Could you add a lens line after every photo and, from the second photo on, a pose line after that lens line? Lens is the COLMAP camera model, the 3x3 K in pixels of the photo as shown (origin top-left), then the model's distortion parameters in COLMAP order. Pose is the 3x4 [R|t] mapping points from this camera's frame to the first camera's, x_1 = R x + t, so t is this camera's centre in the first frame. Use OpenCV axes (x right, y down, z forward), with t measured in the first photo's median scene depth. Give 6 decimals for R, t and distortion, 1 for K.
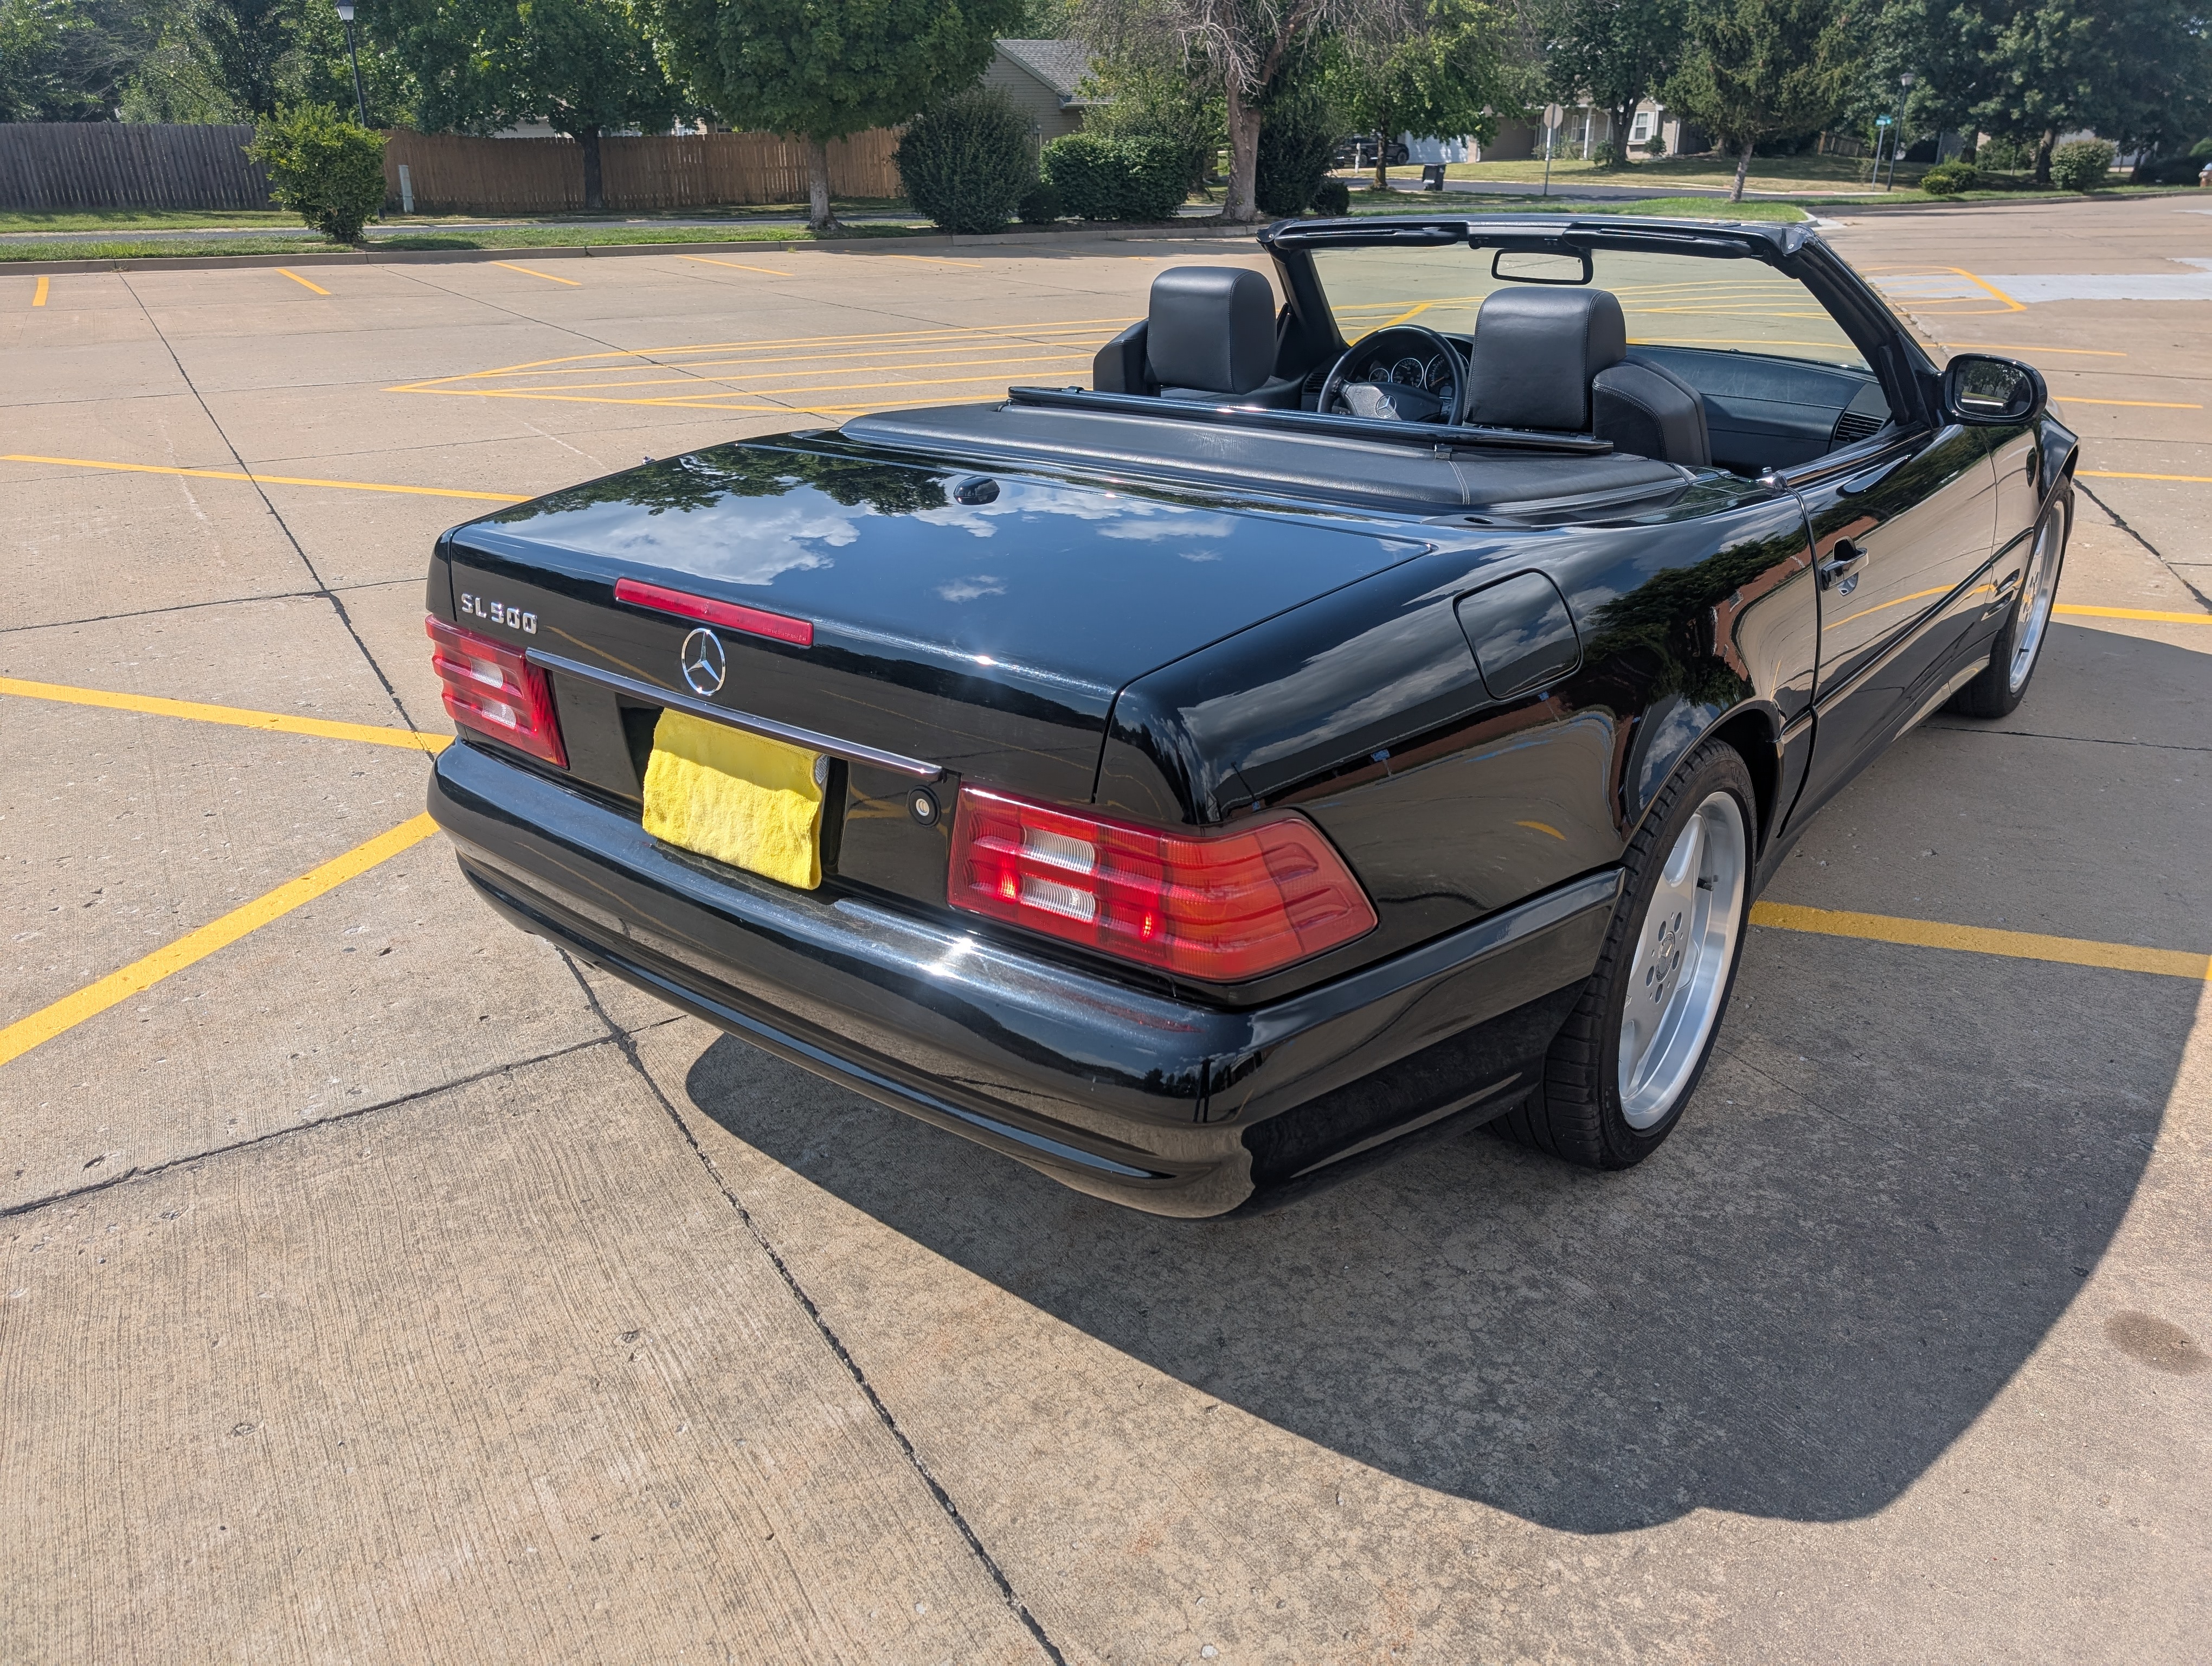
lens RADIAL K [[1583.8, 0, 1094.9], [0, 1583.8, 840.3], [0, 0, 1]] dist [0.014309, -0.011505]
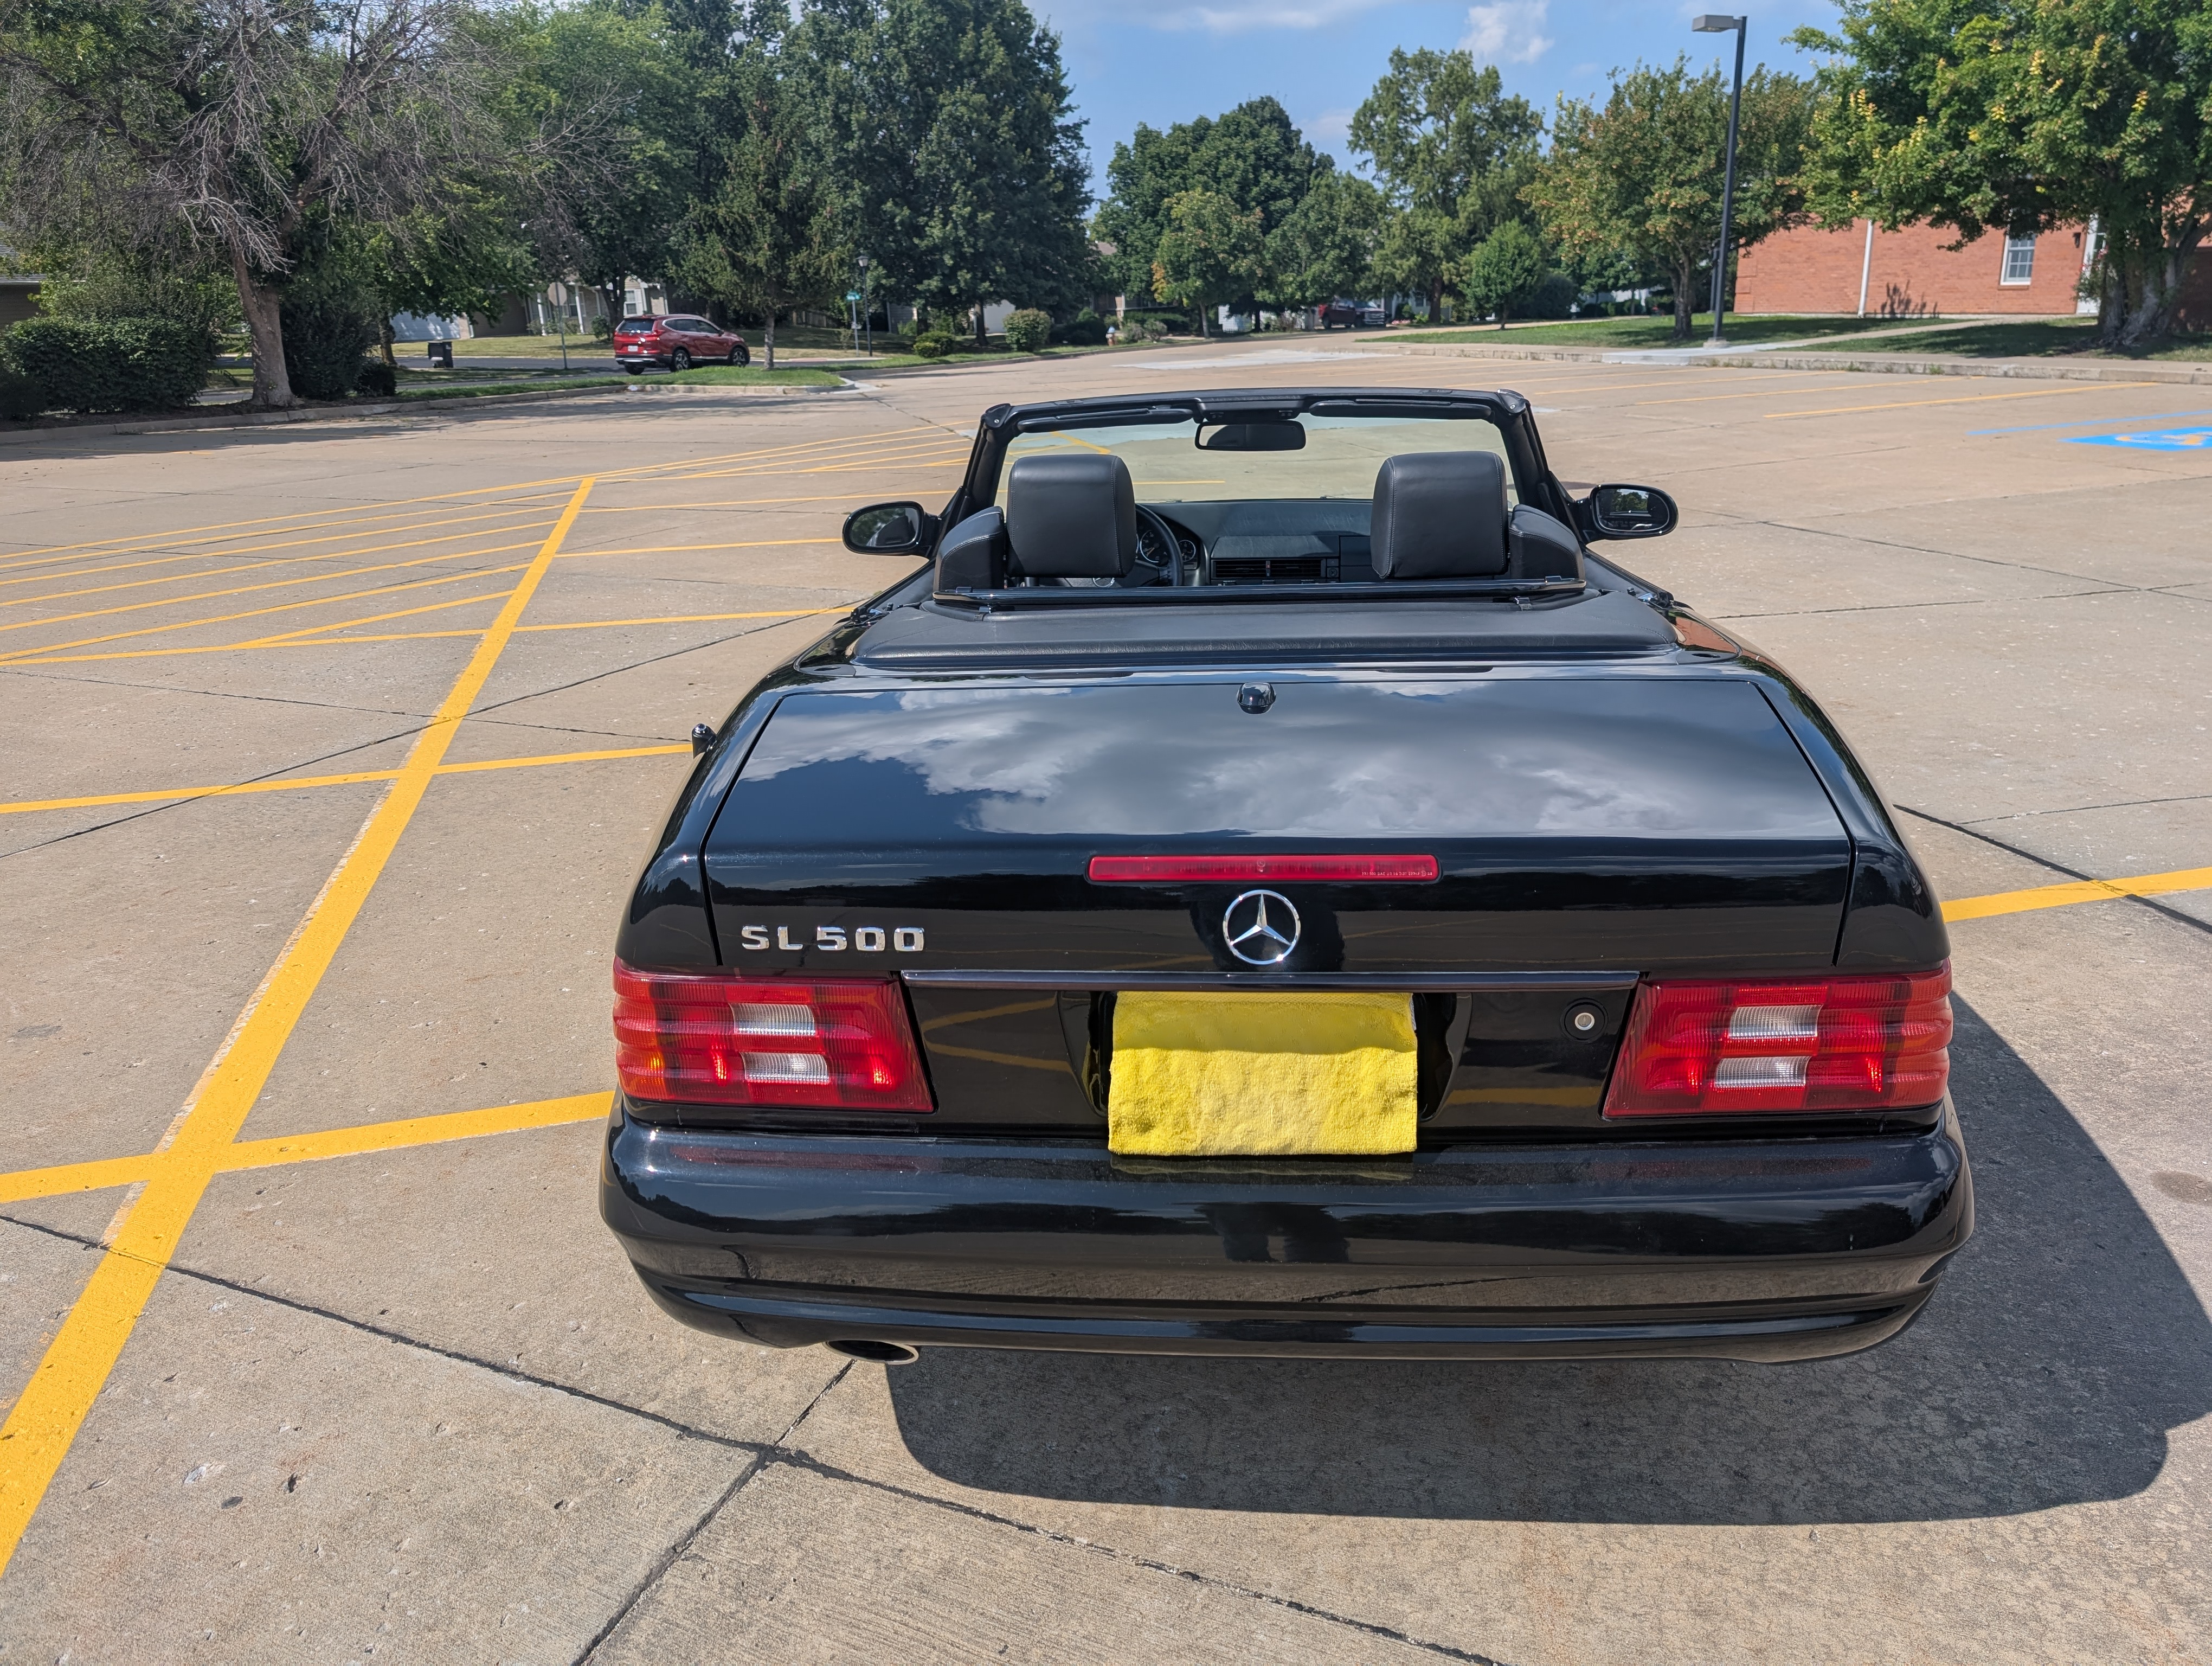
lens RADIAL K [[1585.6, 0, 1106.0], [0, 1585.6, 833.0], [0, 0, 1]] dist [0.023122, -0.014934]
pose [[0.823692, -0.190264, 0.534164, -0.048844], [0.242839, 0.969630, -0.029090, -0.010069], [-0.512407, 0.153677, 0.844880, 0.019523]]
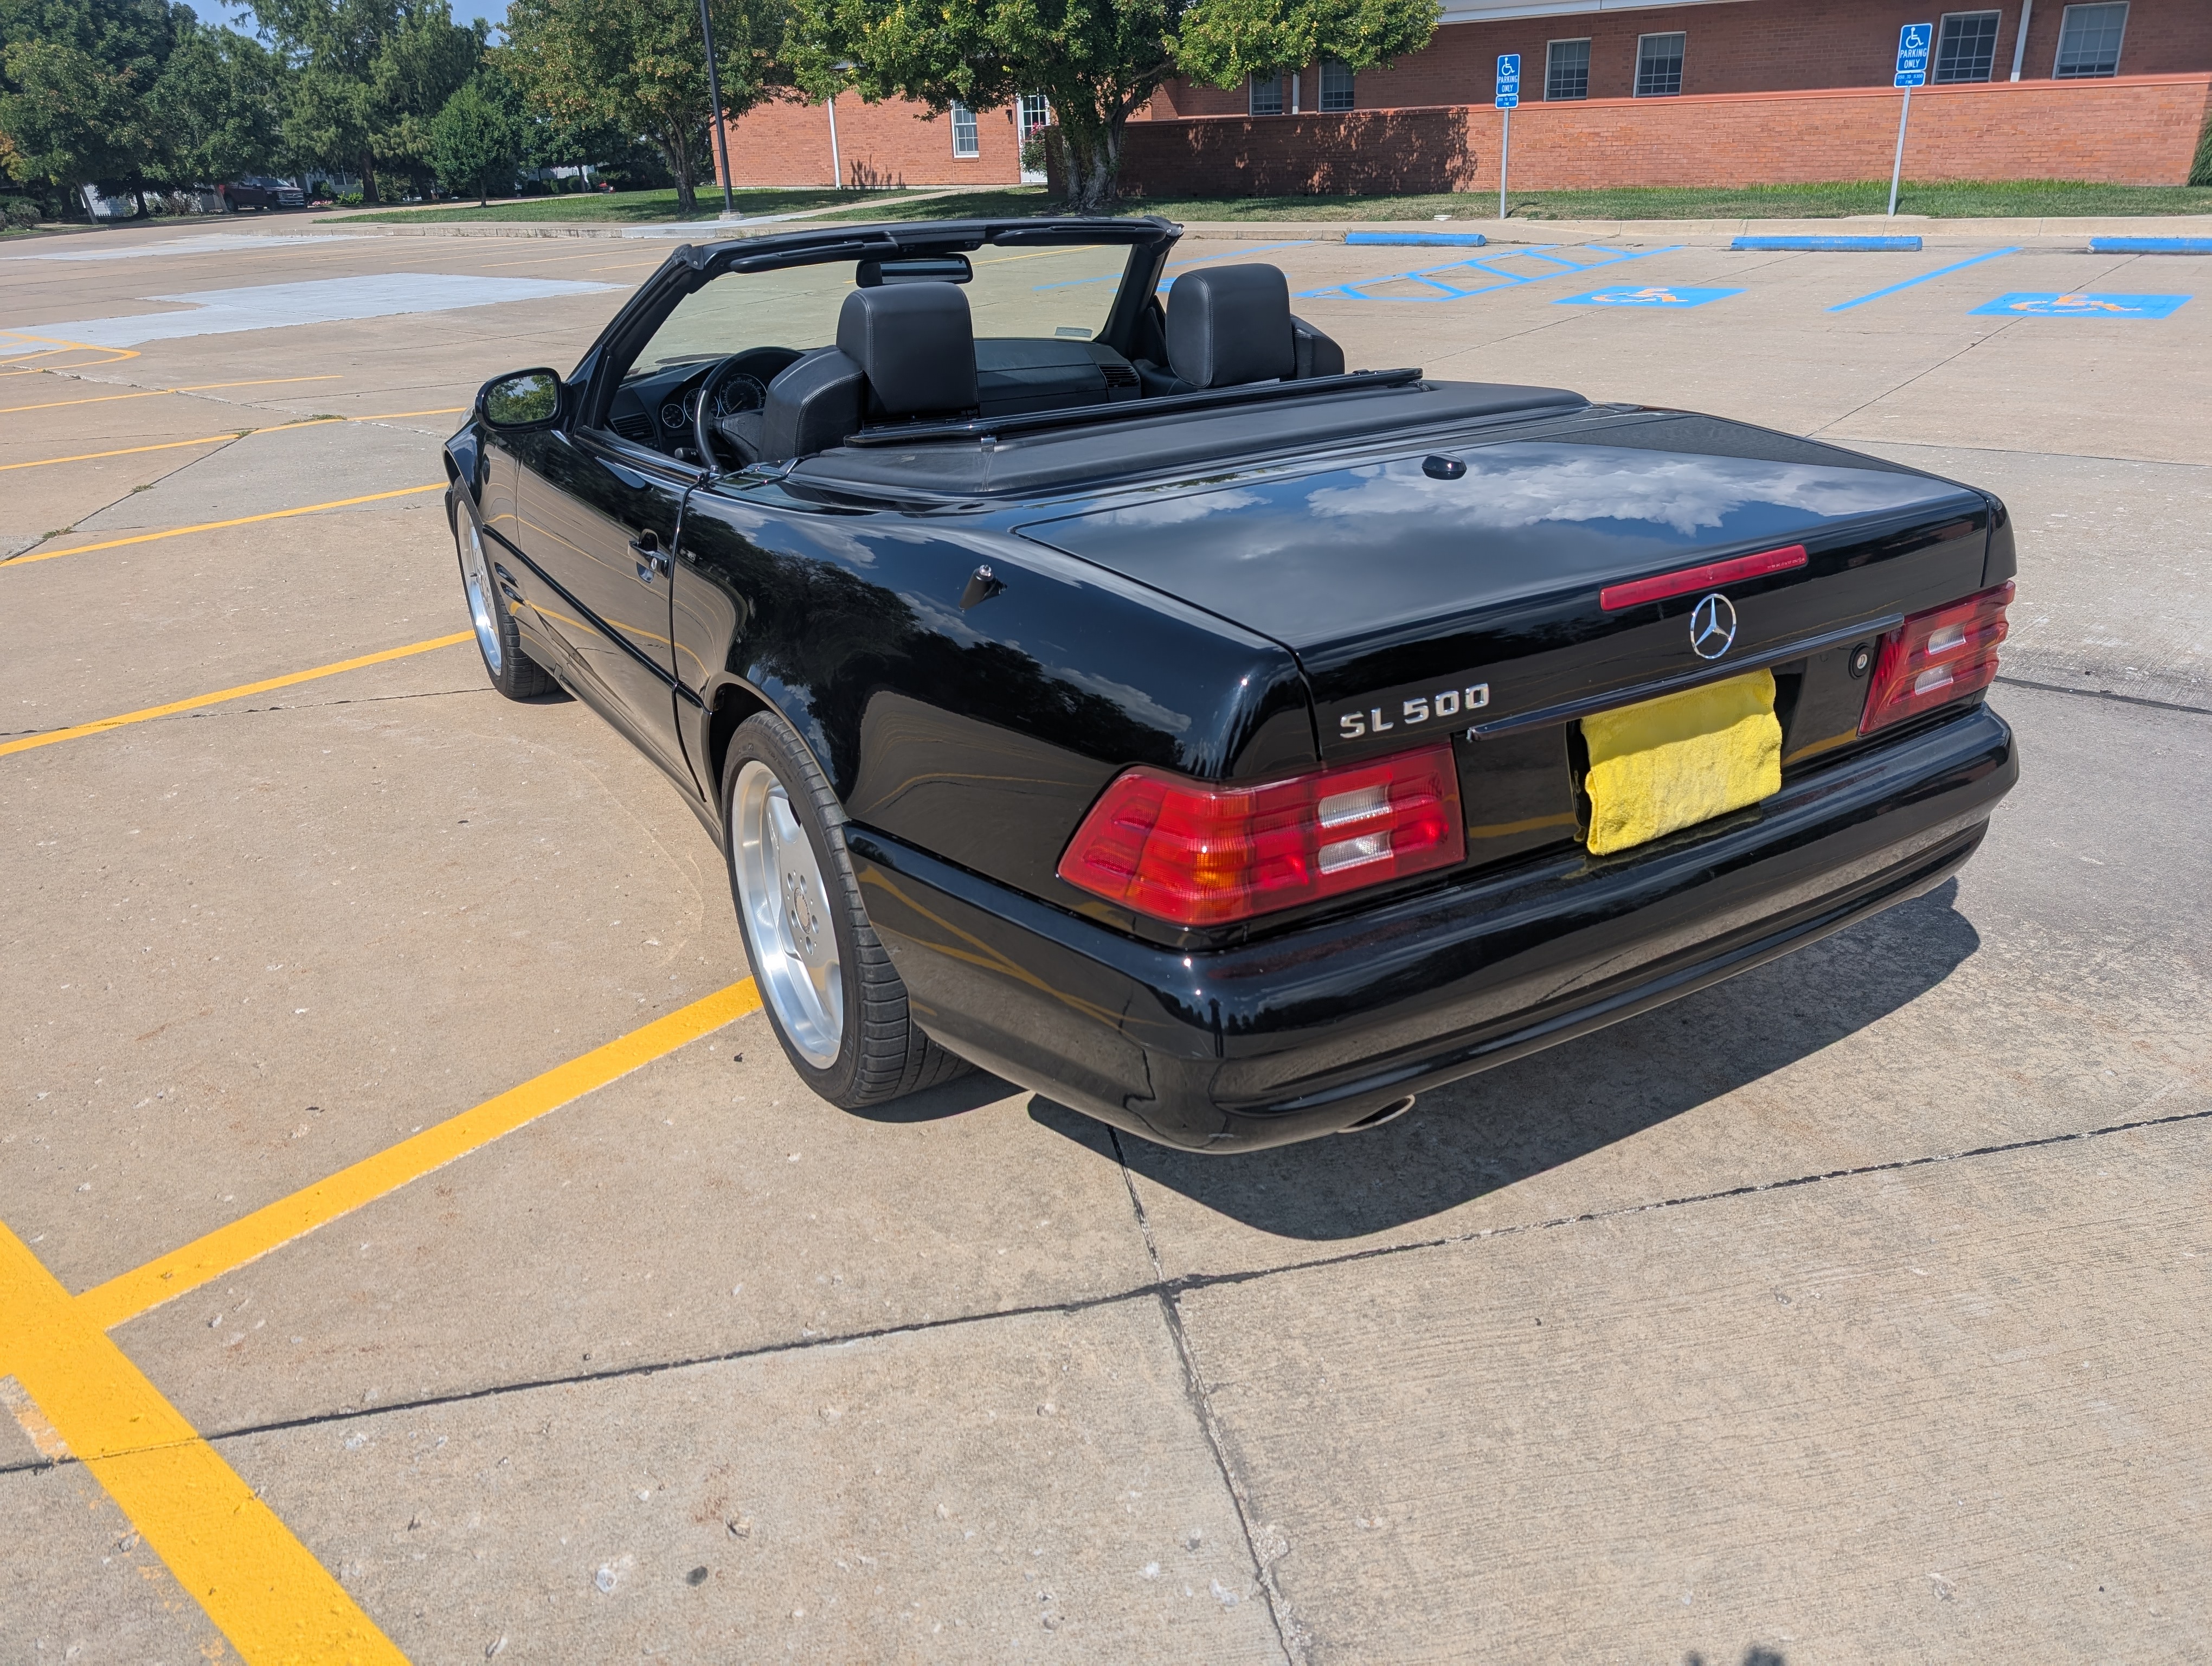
lens RADIAL K [[1585.6, 0, 1106.0], [0, 1585.6, 833.0], [0, 0, 1]] dist [0.023122, -0.014934]
pose [[0.351071, -0.371804, 0.859367, -0.083357], [0.399691, 0.889474, 0.221547, -0.023962], [-0.846757, 0.265702, 0.460875, 0.056781]]
